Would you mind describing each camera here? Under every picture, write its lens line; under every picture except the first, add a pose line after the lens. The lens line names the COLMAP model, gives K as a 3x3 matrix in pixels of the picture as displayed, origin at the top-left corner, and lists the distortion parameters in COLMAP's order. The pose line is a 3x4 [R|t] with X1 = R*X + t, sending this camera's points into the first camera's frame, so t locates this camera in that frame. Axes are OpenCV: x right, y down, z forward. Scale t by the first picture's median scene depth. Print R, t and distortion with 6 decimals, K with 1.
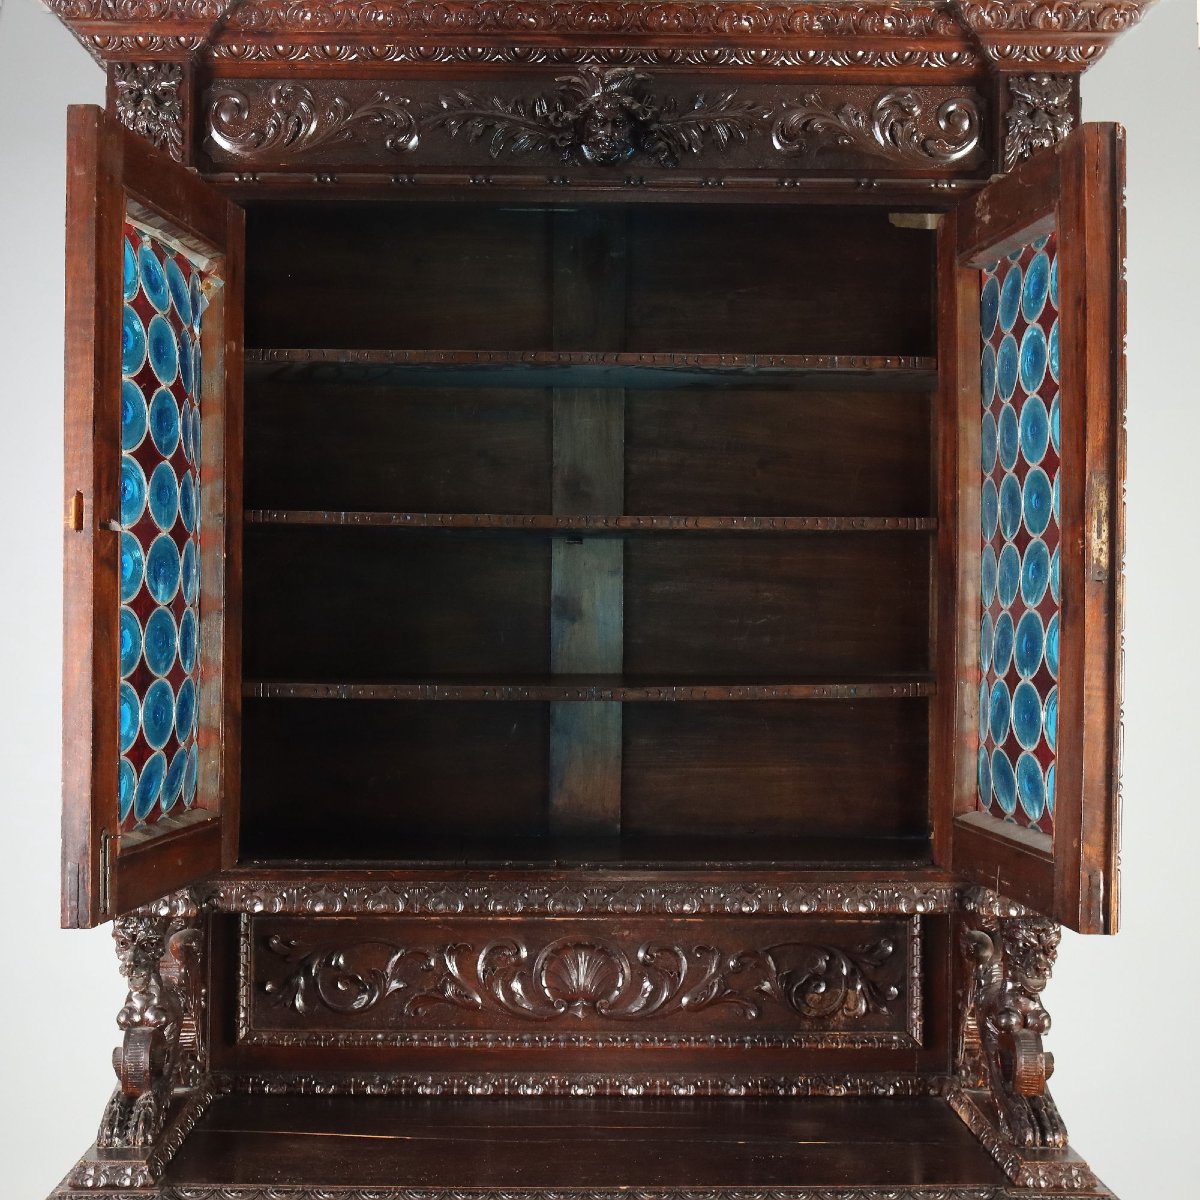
lens RADIAL K [[1831.0, 0, 600.0], [0, 1831.0, 600.0], [0, 0, 1]] dist [0.013643, 0.145028]
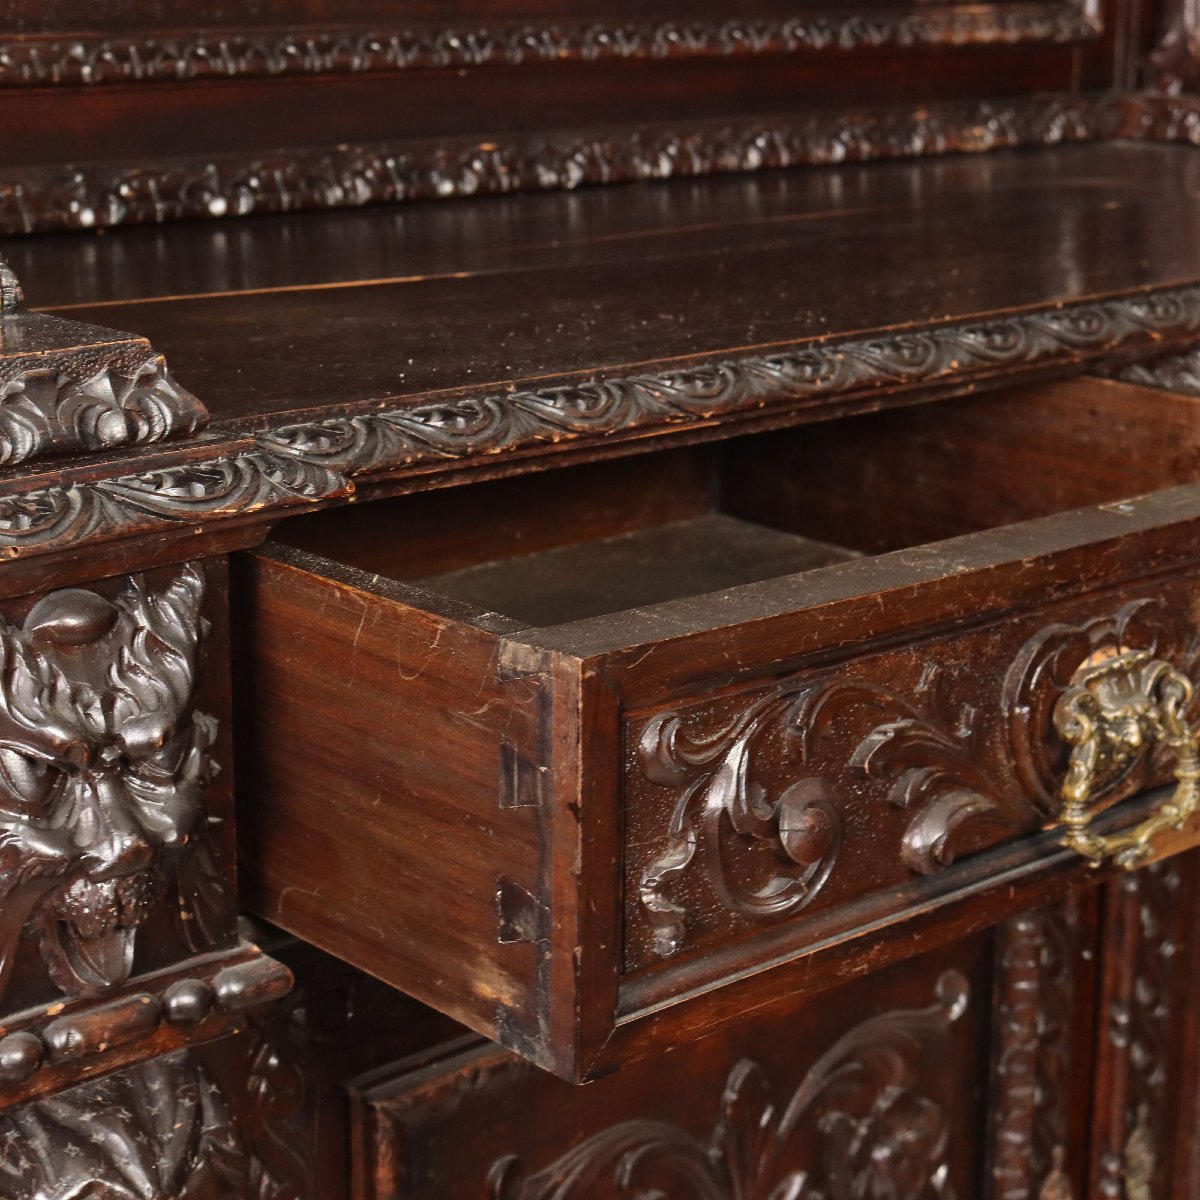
lens RADIAL K [[2544.4, 0, 600.0], [0, 2544.4, 600.0], [0, 0, 1]] dist [0.015071, -0.013245]
pose [[0.754639, -0.176688, 0.631903, -0.348520], [-0.013756, 0.958589, 0.284460, 0.200731], [-0.655996, -0.223357, 0.720958, 0.591947]]
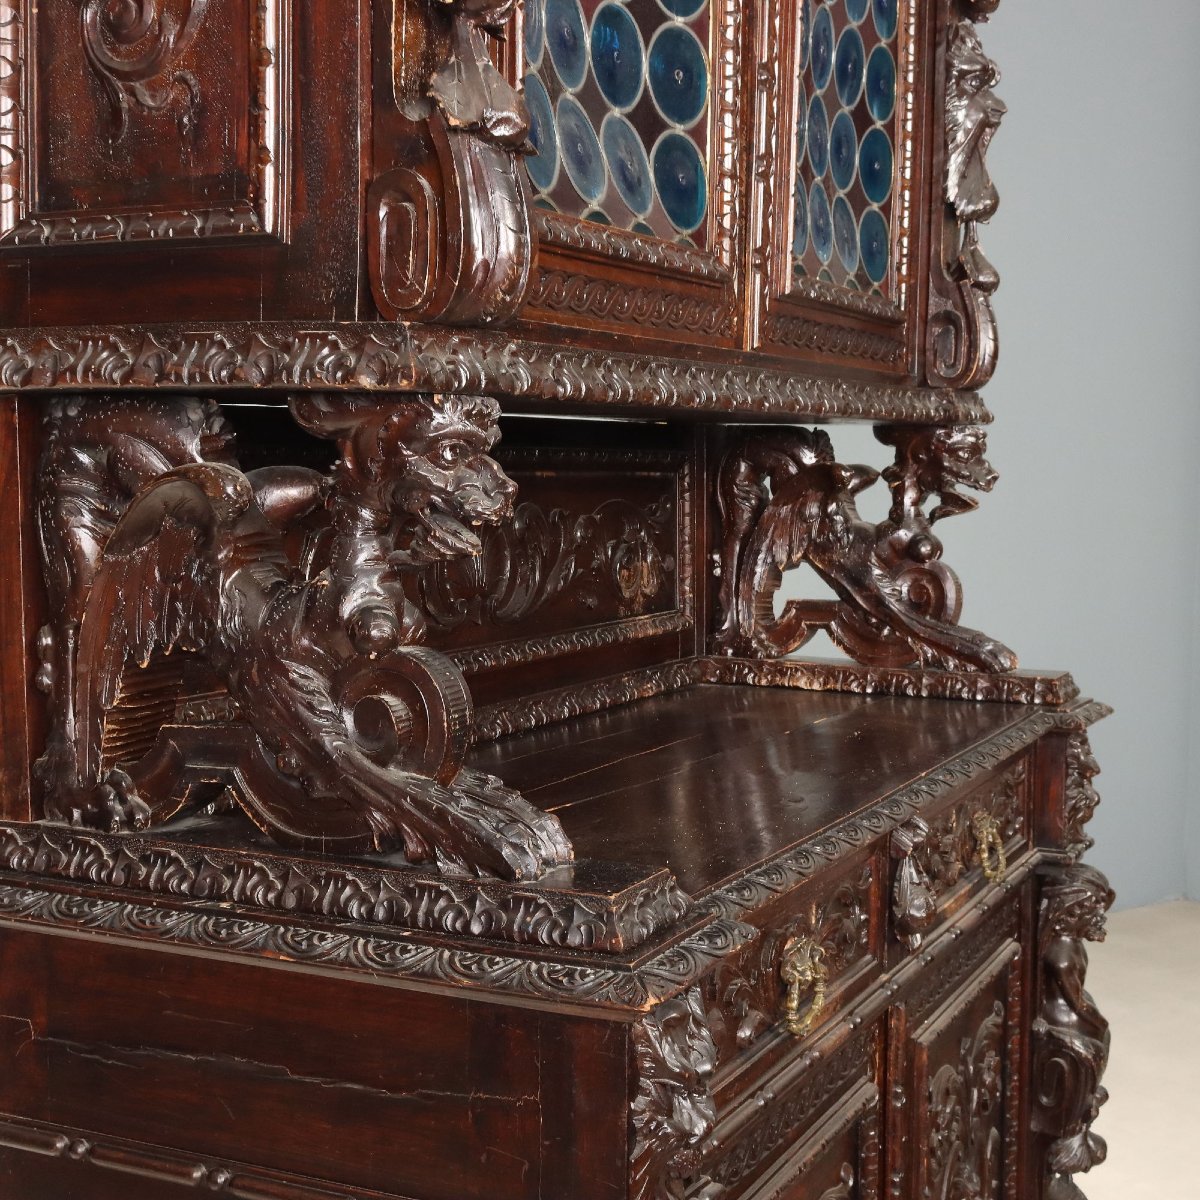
lens RADIAL K [[1831.0, 0, 600.0], [0, 1831.0, 600.0], [0, 0, 1]] dist [0.013643, 0.145028]
pose [[0.469316, -0.075084, 0.879832, -0.558986], [-0.015831, 0.995503, 0.093400, 0.157970], [-0.882889, -0.057763, 0.466016, 0.660590]]
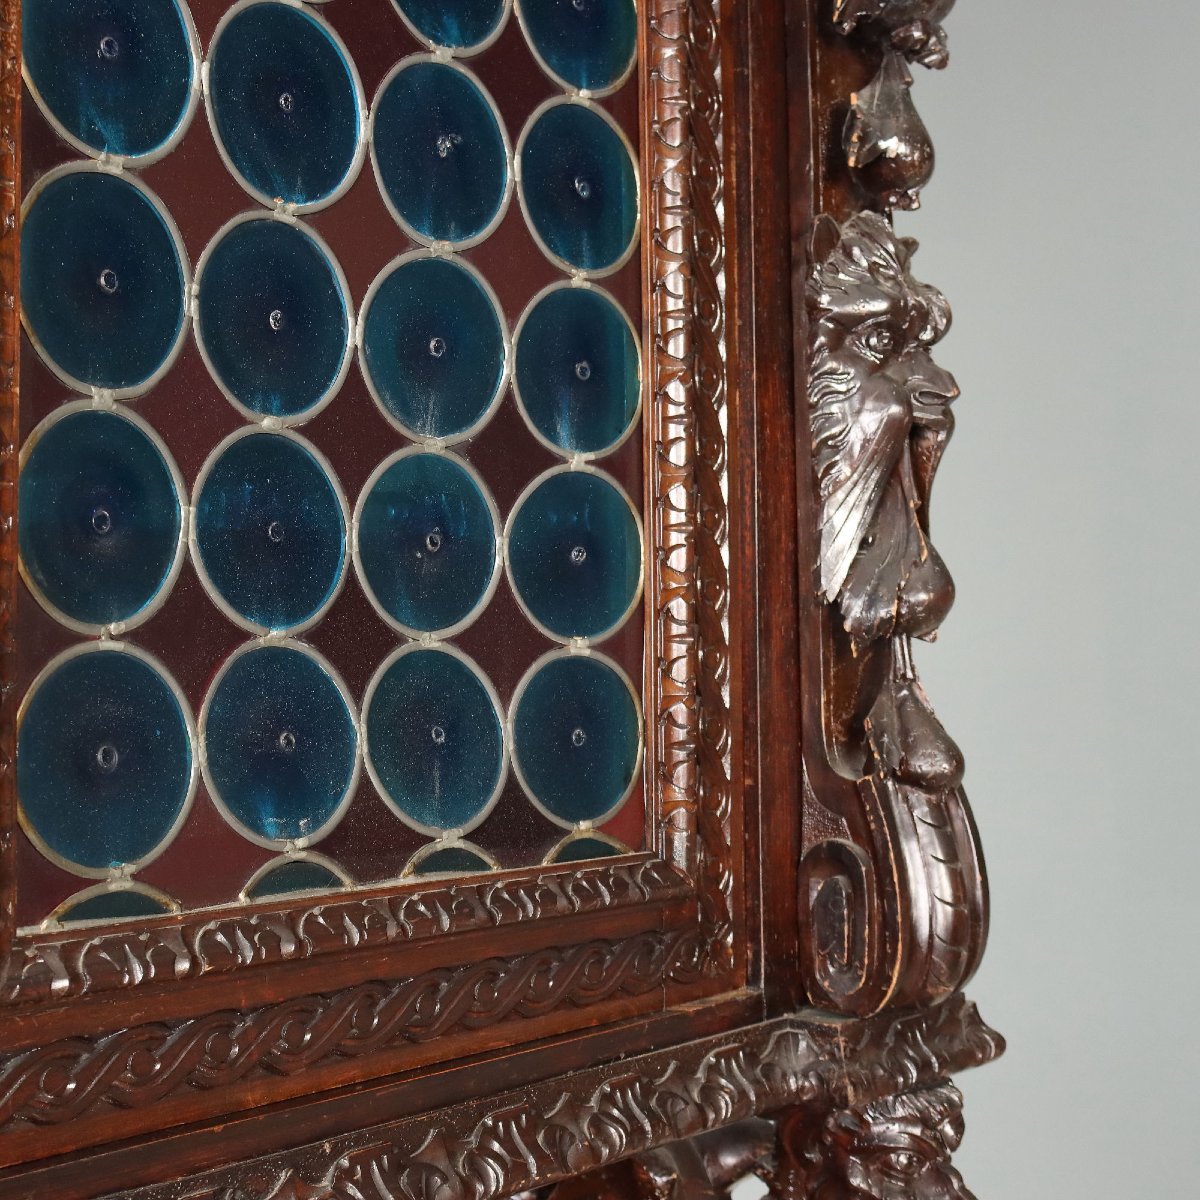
lens RADIAL K [[1831.0, 0, 600.0], [0, 1831.0, 600.0], [0, 0, 1]] dist [0.013643, 0.145028]
pose [[0.692145, -0.003017, 0.721753, -0.083126], [0.012997, 0.999881, -0.008284, 0.064118], [-0.721642, 0.015114, 0.692102, 0.691706]]
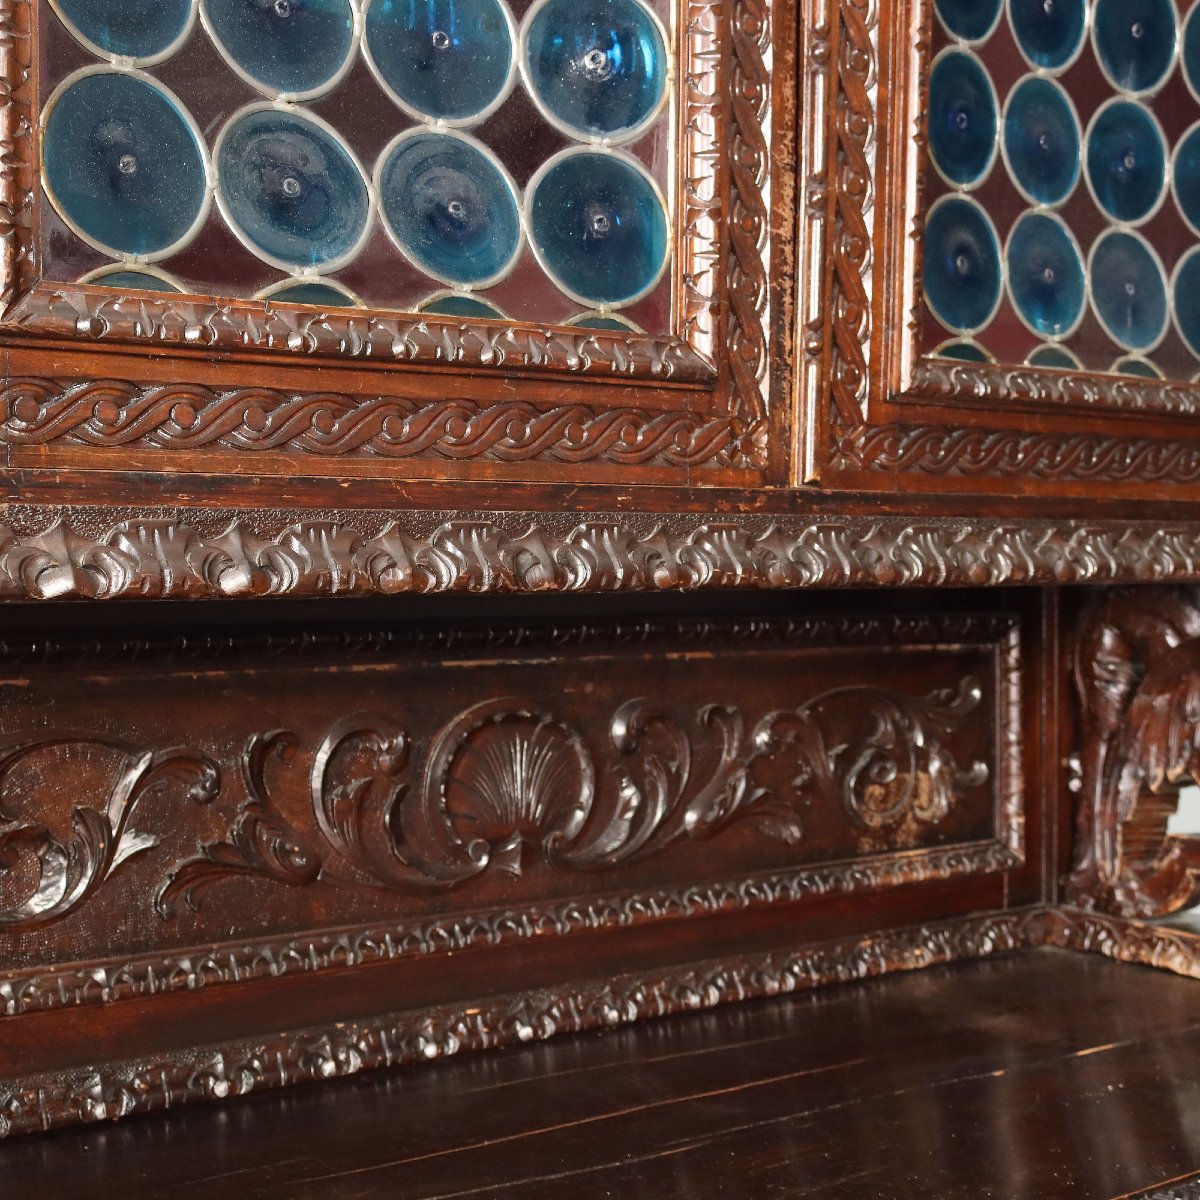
lens RADIAL K [[1850.8, 0, 597.7], [0, 1850.8, 627.5], [0, 0, 1]] dist [-0.001627, -0.024796]
pose [[0.821721, -0.030825, 0.569056, -0.254493], [-0.004653, 0.998140, 0.060786, 0.138017], [-0.569872, -0.052597, 0.820049, 0.613474]]
